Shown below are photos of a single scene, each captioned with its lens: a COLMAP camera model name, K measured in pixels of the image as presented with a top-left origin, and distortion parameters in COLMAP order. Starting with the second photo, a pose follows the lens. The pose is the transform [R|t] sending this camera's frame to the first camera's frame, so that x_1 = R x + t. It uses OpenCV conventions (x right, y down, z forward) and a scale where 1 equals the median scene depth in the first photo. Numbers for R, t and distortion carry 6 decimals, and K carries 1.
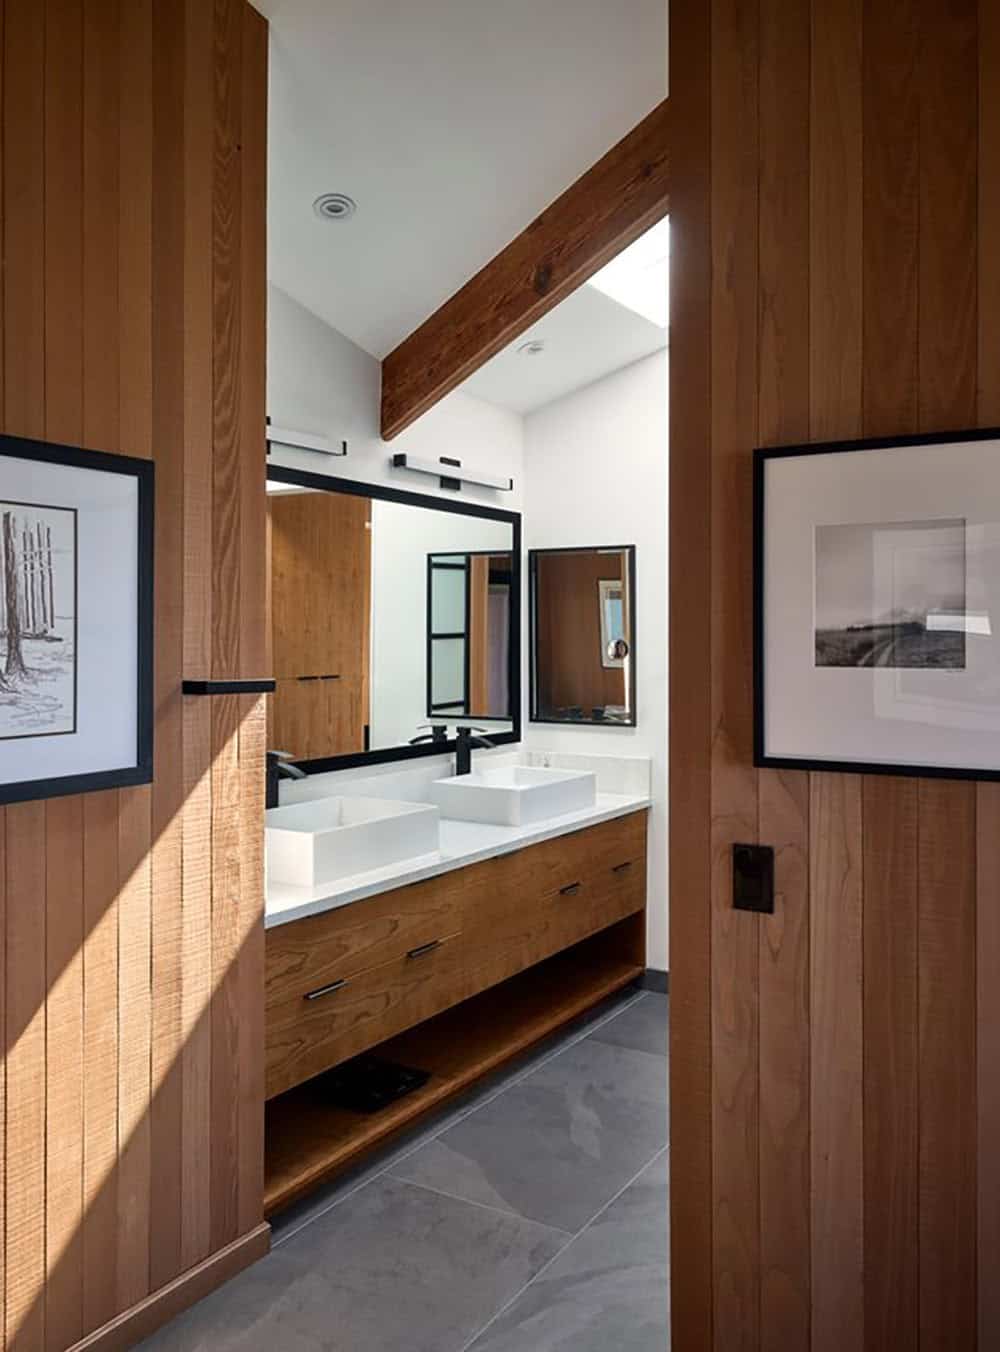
lens RADIAL K [[1100.7, 0, 500.4], [0, 1100.7, 634.0], [0, 0, 1]] dist [-0.002787, -0.003381]
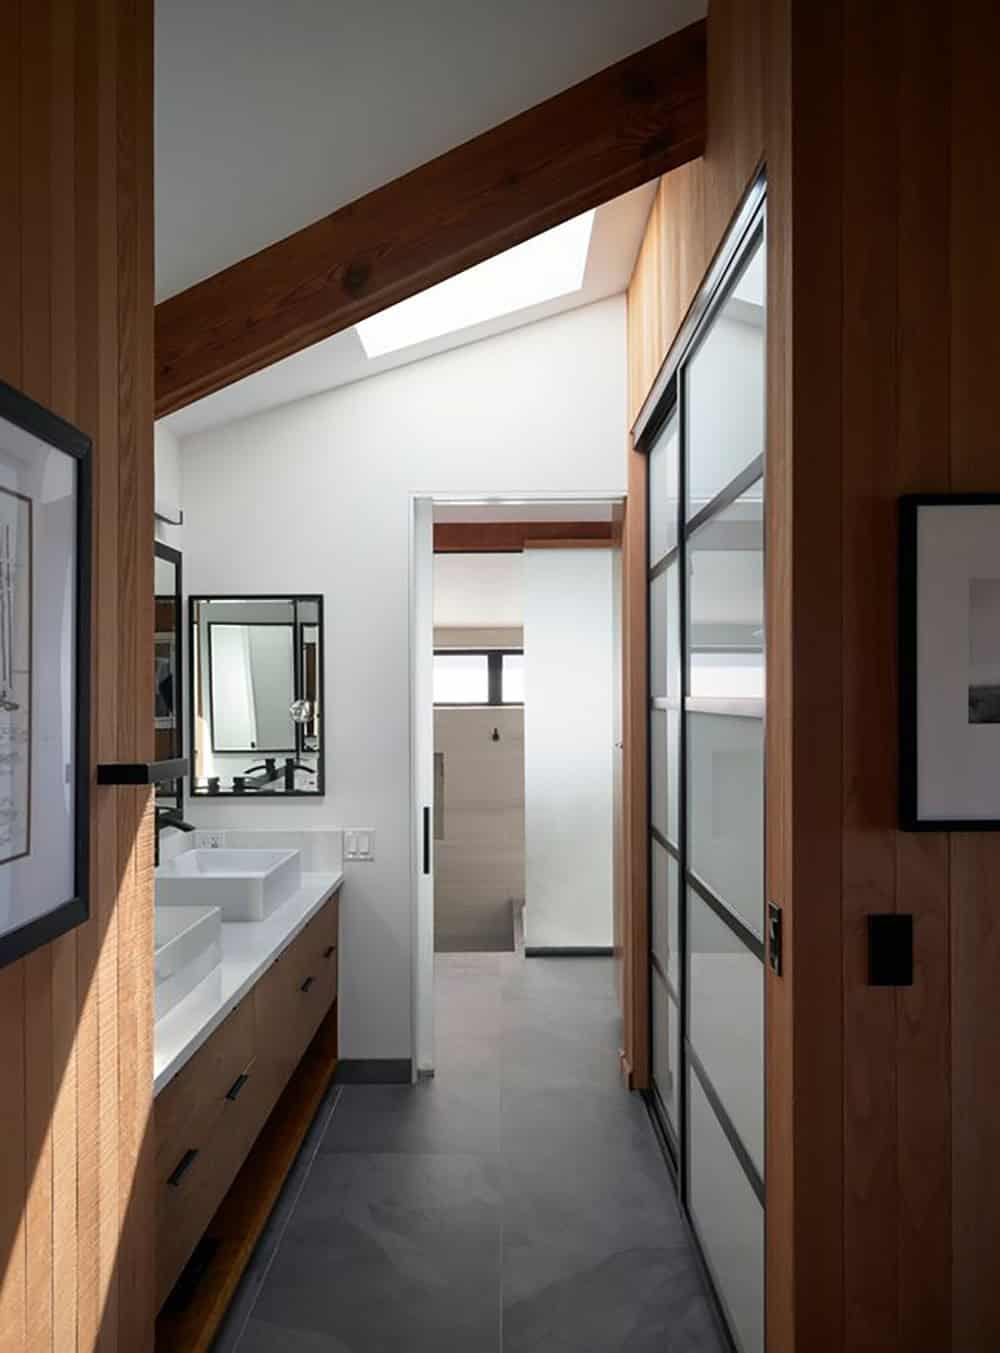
lens RADIAL K [[1101.3, 0, 498.6], [0, 1101.3, 694.9], [0, 0, 1]] dist [0.009004, 0.003569]
pose [[0.857795, -0.008165, 0.513927, -0.490778], [0.007385, 0.999966, 0.003560, -0.001996], [-0.513939, 0.000741, 0.857826, 0.327493]]
